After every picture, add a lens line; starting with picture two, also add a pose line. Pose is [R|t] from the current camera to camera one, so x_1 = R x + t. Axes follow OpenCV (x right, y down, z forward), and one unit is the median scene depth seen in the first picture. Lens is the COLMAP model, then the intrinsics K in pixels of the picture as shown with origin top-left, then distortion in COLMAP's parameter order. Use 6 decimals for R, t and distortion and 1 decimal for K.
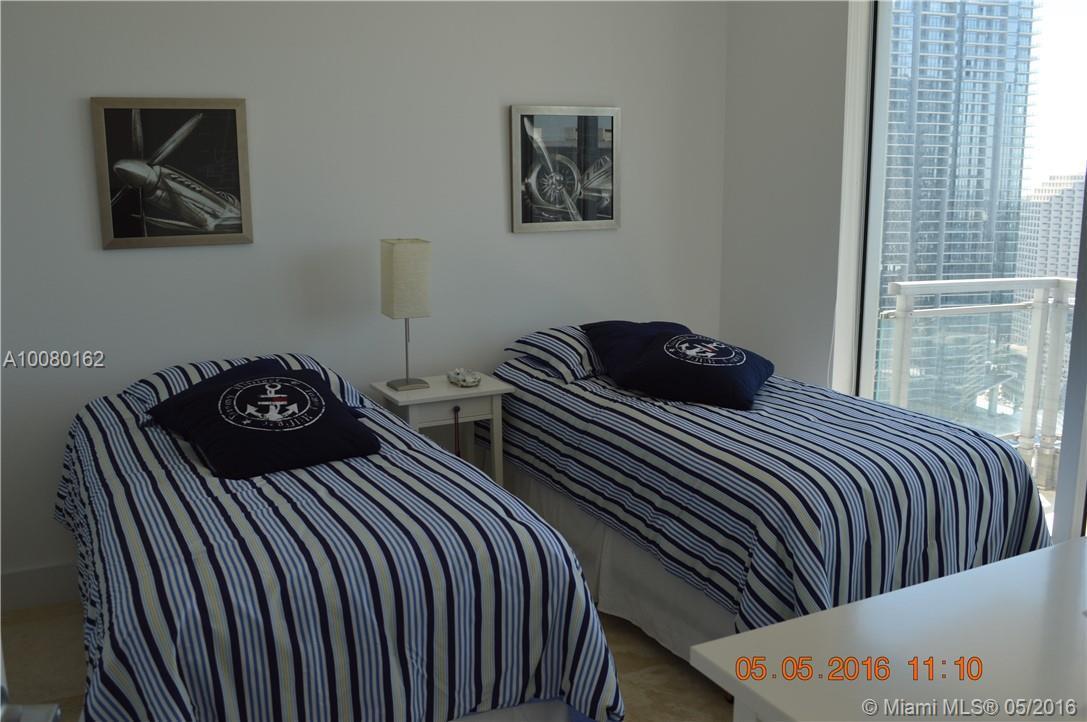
lens RADIAL K [[951.2, 0, 543.5], [0, 951.2, 361.0], [0, 0, 1]] dist [-0.077101, 0.009116]
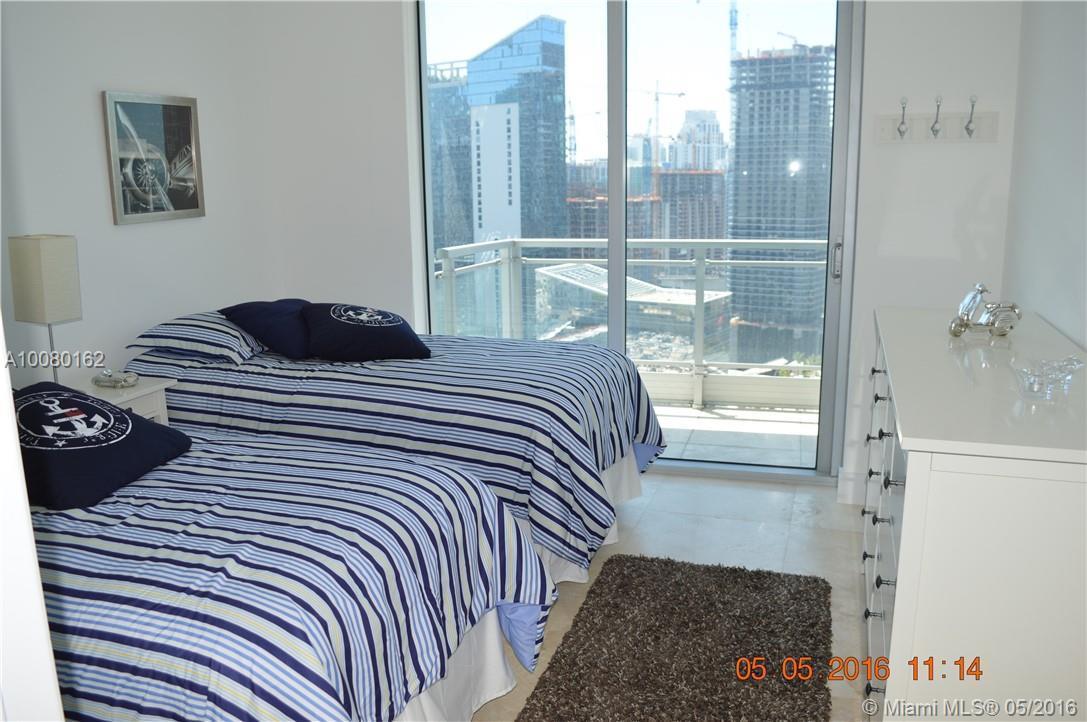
lens RADIAL K [[874.8, 0, 542.9], [0, 874.8, 357.0], [0, 0, 1]] dist [-0.084355, 0.008730]
pose [[0.709598, -0.147808, 0.688930, -0.341317], [0.140339, 0.987808, 0.067382, -0.002060], [-0.690490, 0.048870, 0.721689, 0.091525]]
